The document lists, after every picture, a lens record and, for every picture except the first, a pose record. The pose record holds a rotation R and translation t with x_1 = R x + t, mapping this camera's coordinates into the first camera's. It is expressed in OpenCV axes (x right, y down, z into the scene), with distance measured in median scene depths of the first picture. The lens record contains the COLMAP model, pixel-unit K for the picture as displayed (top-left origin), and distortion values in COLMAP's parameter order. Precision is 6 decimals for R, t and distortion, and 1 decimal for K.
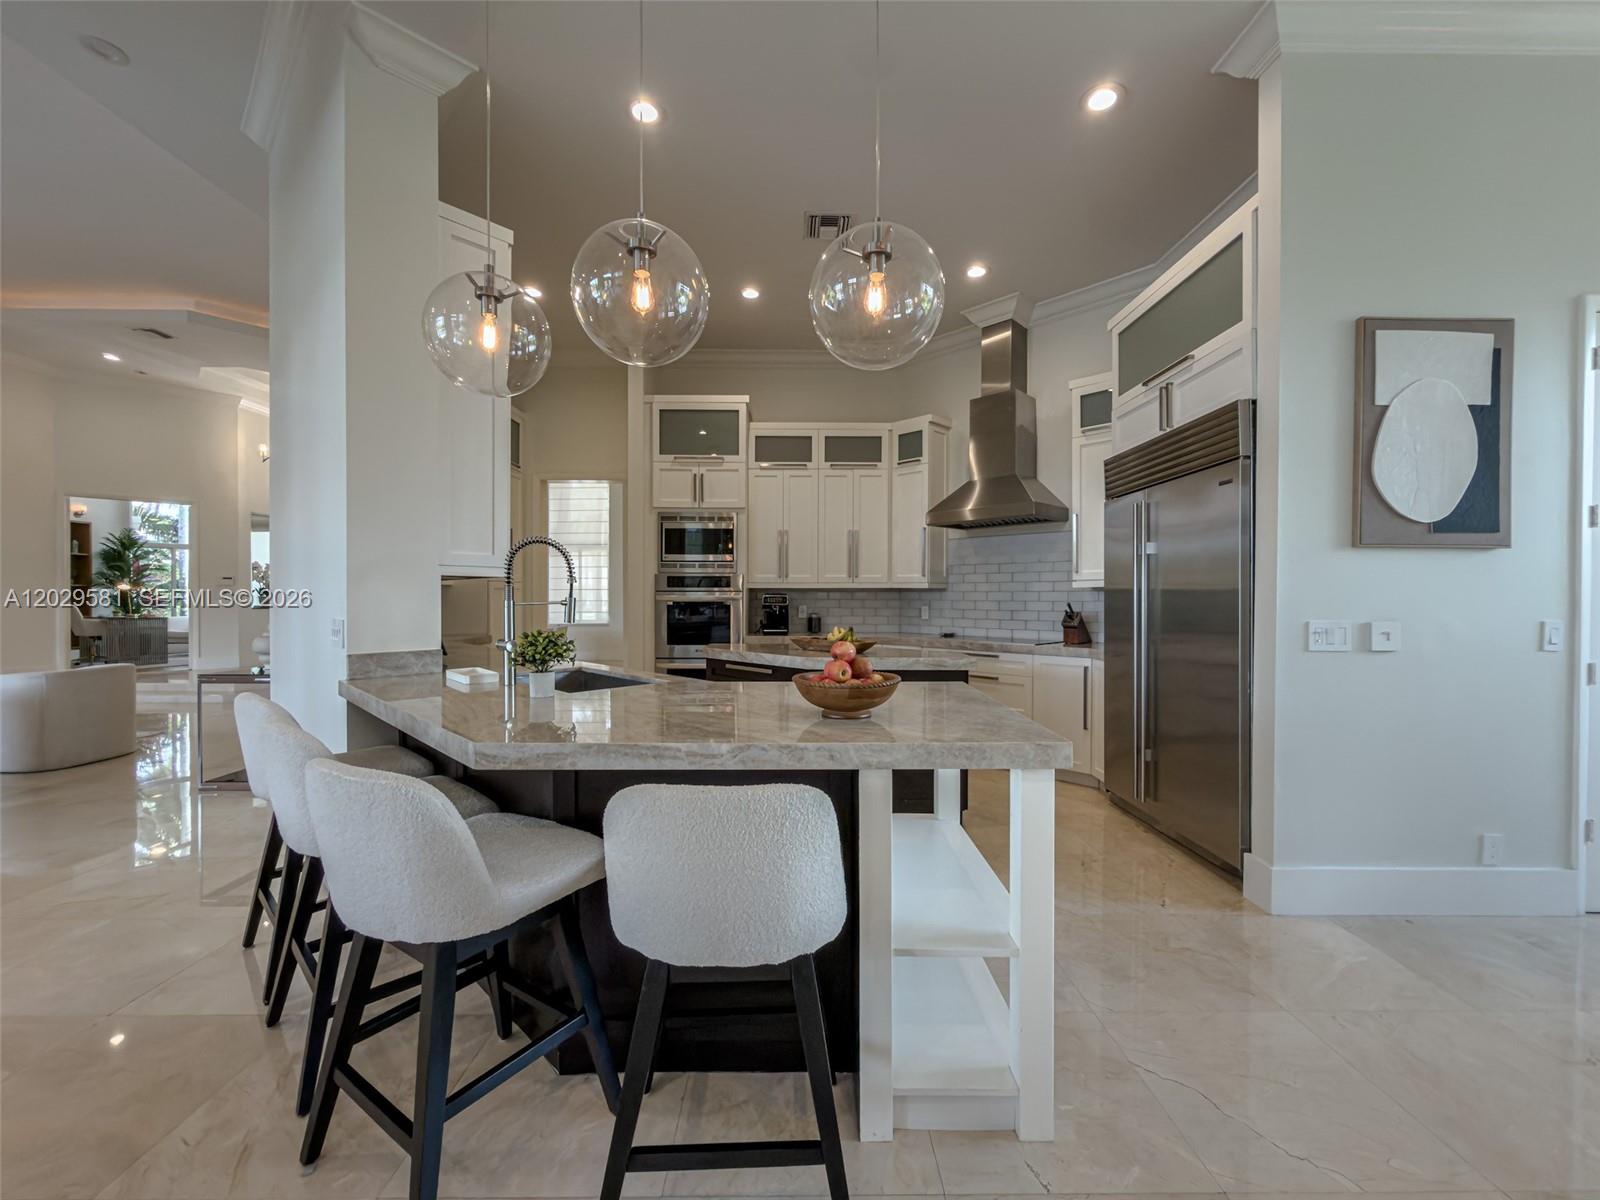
lens RADIAL K [[636.3, 0, 790.0], [0, 636.3, 598.0], [0, 0, 1]] dist [-0.002846, -0.000333]
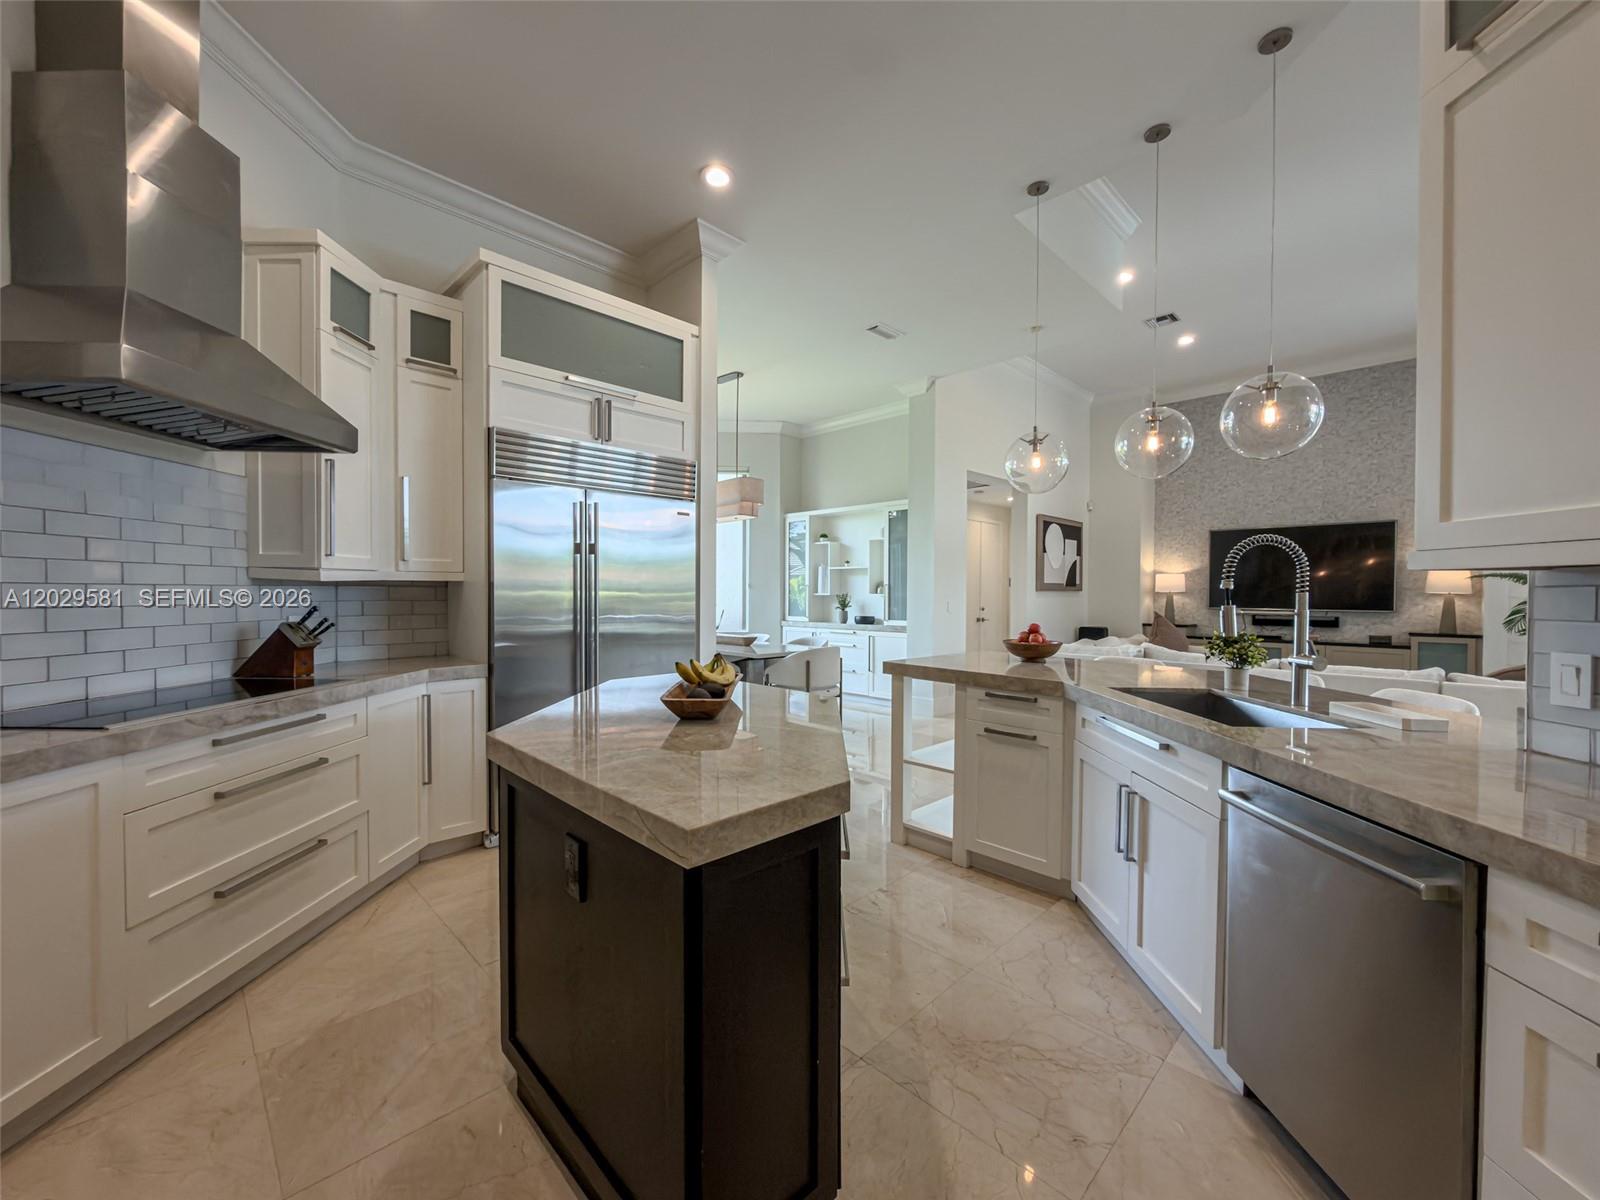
lens RADIAL K [[636.3, 0, 803.4], [0, 636.3, 602.7], [0, 0, 1]] dist [-0.002846, -0.000333]
pose [[-0.710768, -0.017319, 0.703214, -0.250032], [-0.004499, 0.999788, 0.020076, -0.007809], [-0.703413, 0.011105, -0.710695, 0.927407]]
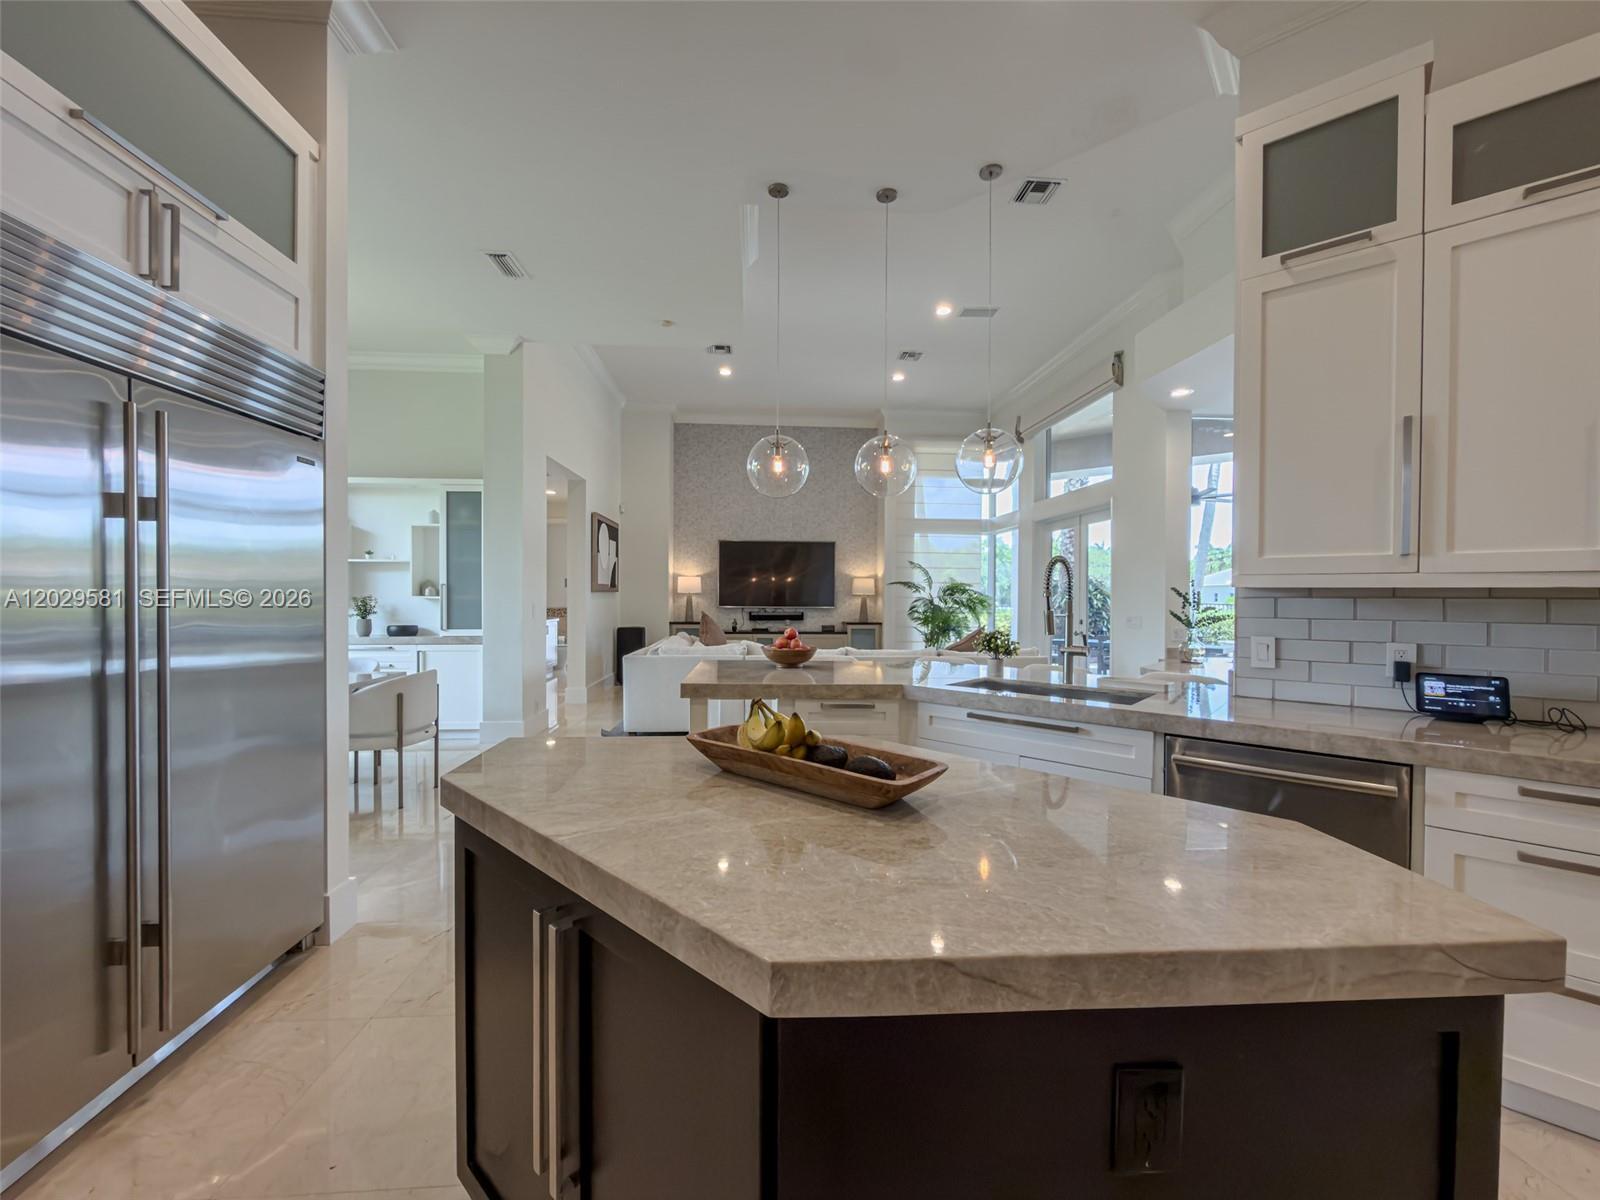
lens RADIAL K [[636.3, 0, 803.1], [0, 636.3, 602.4], [0, 0, 1]] dist [-0.002846, -0.000333]
pose [[-0.996966, -0.006969, -0.077525, 0.065954], [-0.008241, 0.999836, 0.016097, -0.011780], [0.077400, 0.016687, -0.996860, 0.943623]]
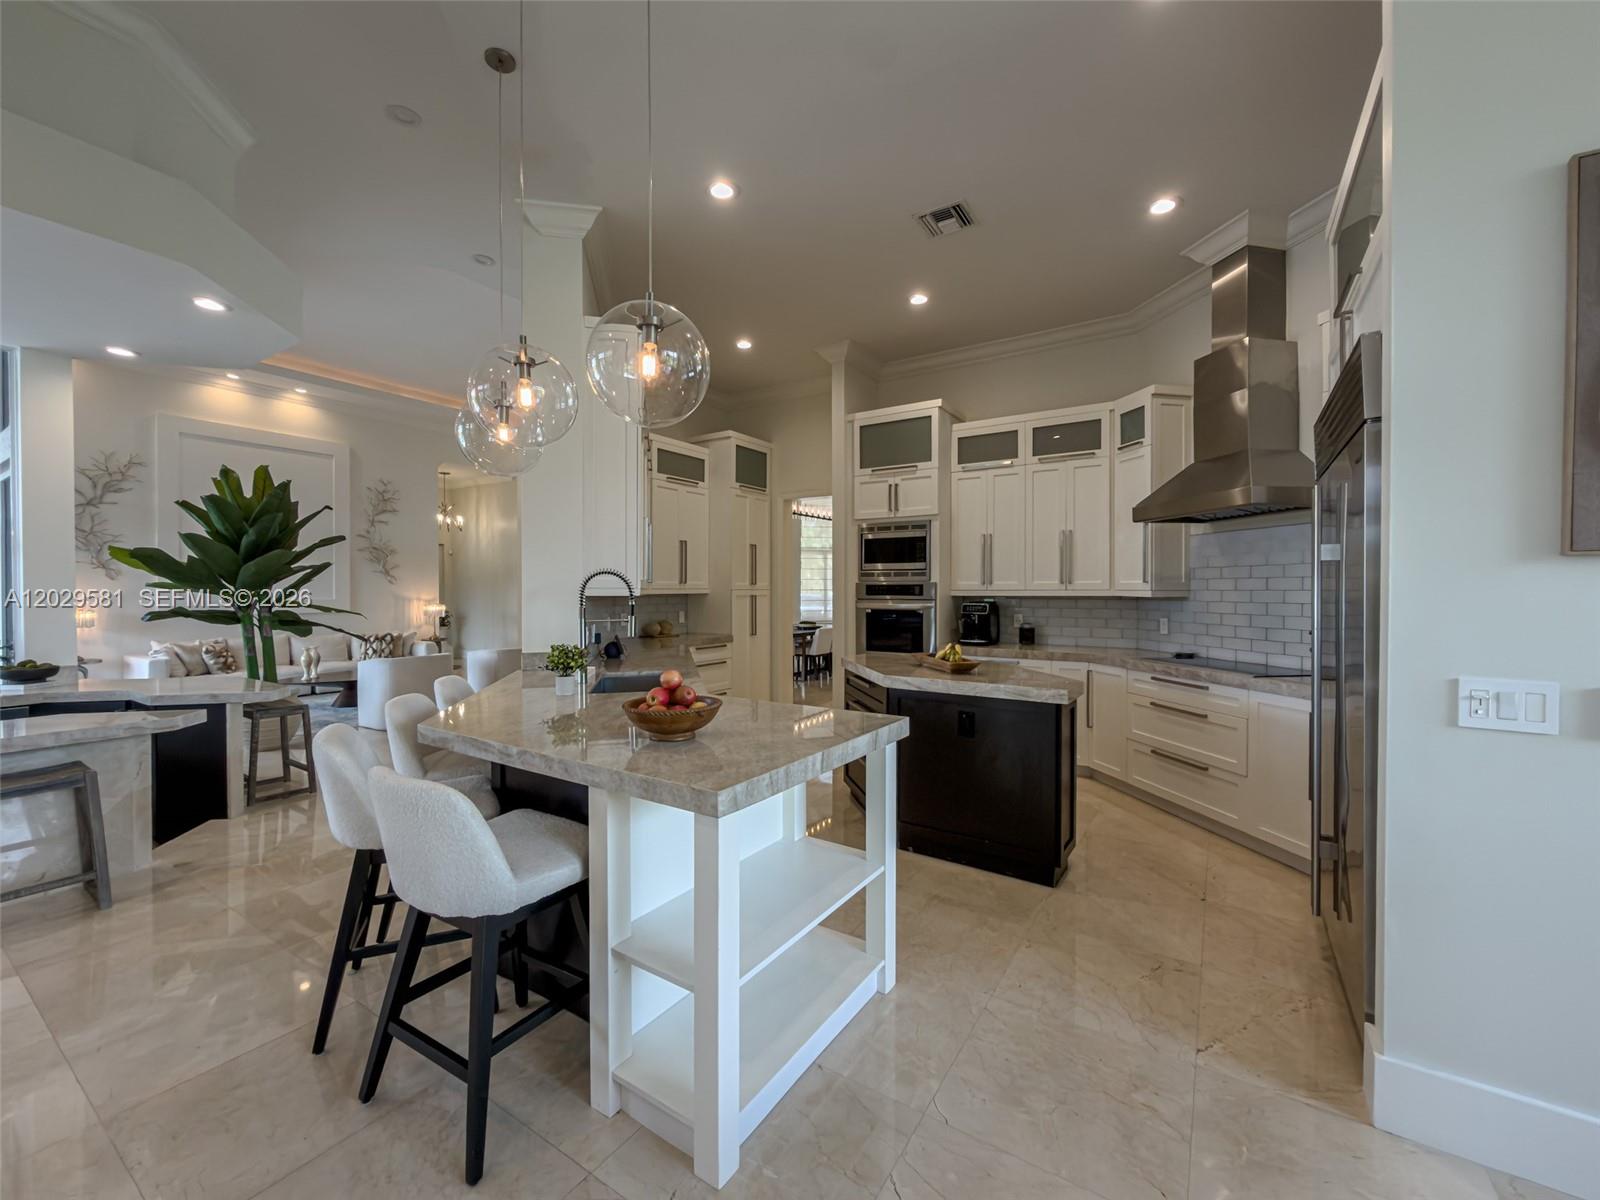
lens RADIAL K [[636.3, 0, 800.2], [0, 636.3, 592.6], [0, 0, 1]] dist [-0.002846, -0.000333]
pose [[0.838416, -0.000682, -0.545030, 0.284569], [0.000402, 1.000000, -0.000633, -0.021008], [0.545030, 0.000312, 0.838416, 0.064528]]
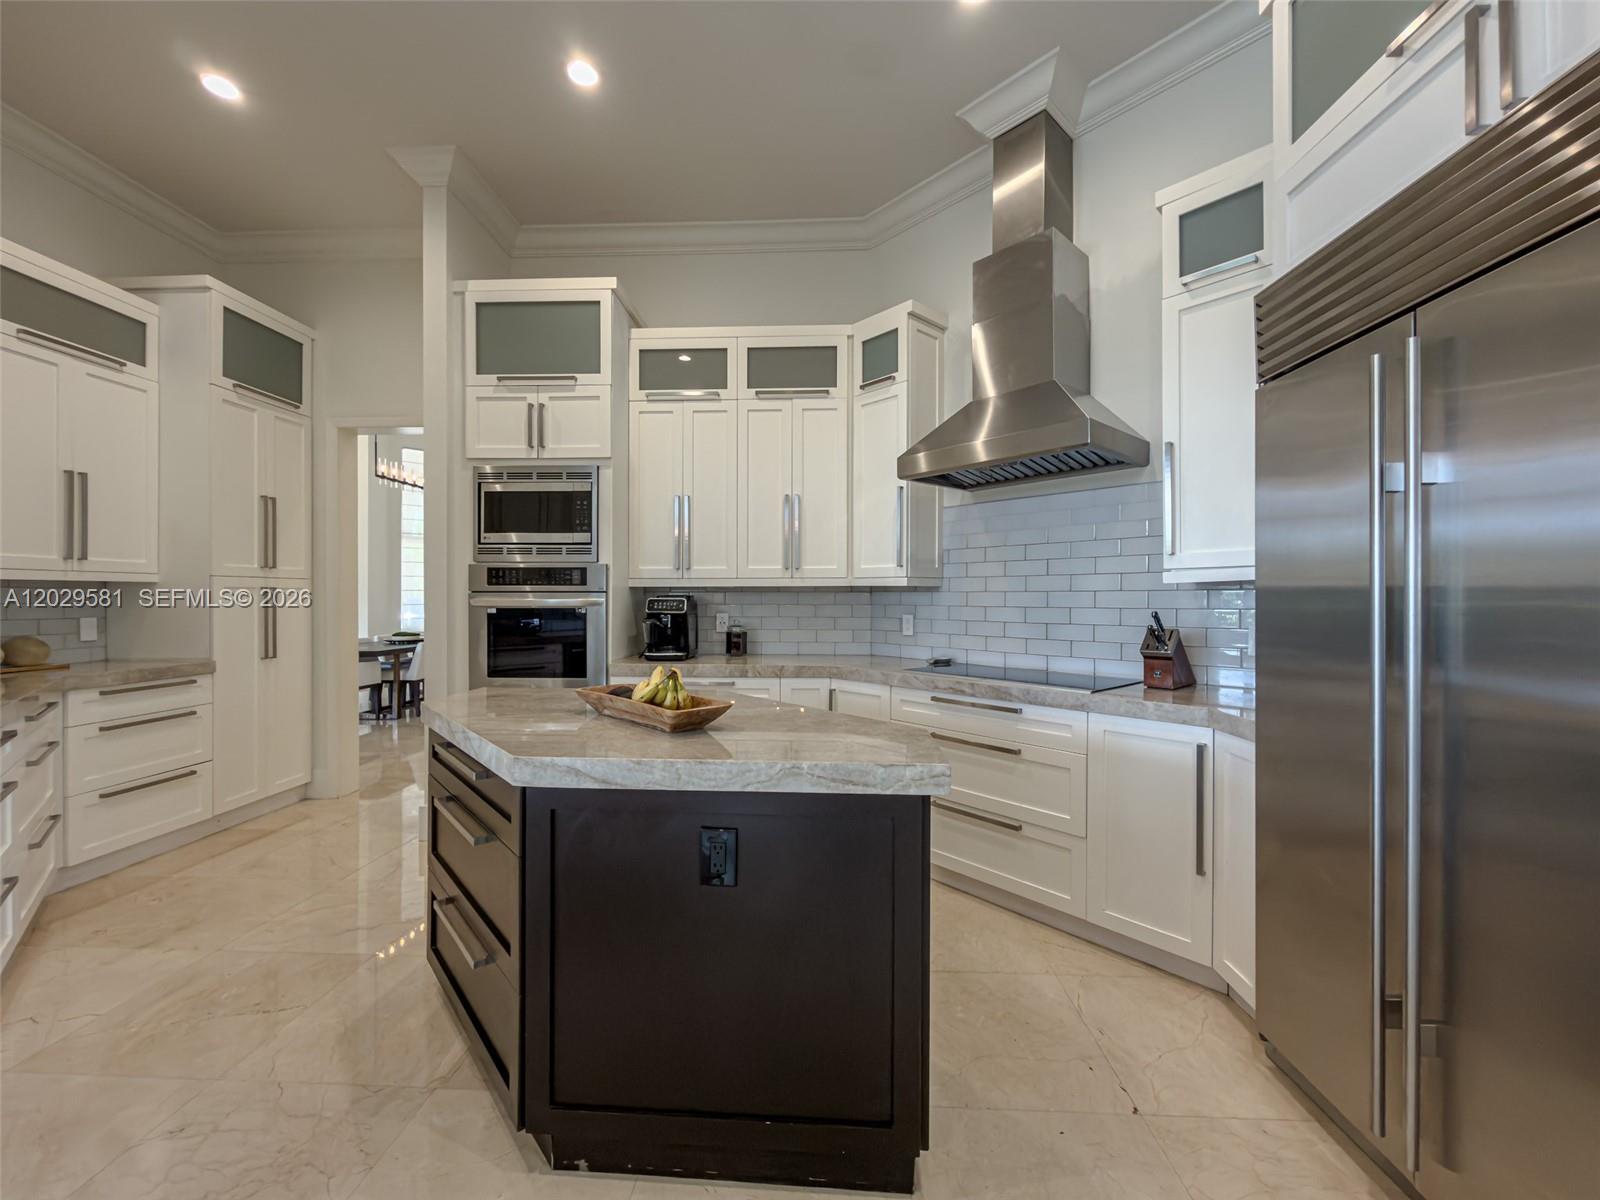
lens RADIAL K [[636.3, 0, 795.6], [0, 636.3, 600.3], [0, 0, 1]] dist [-0.002846, -0.000333]
pose [[0.999171, -0.000888, -0.040691, 0.135145], [0.000888, 1.000000, -0.000016, -0.001868], [0.040691, -0.000020, 0.999172, 0.386049]]
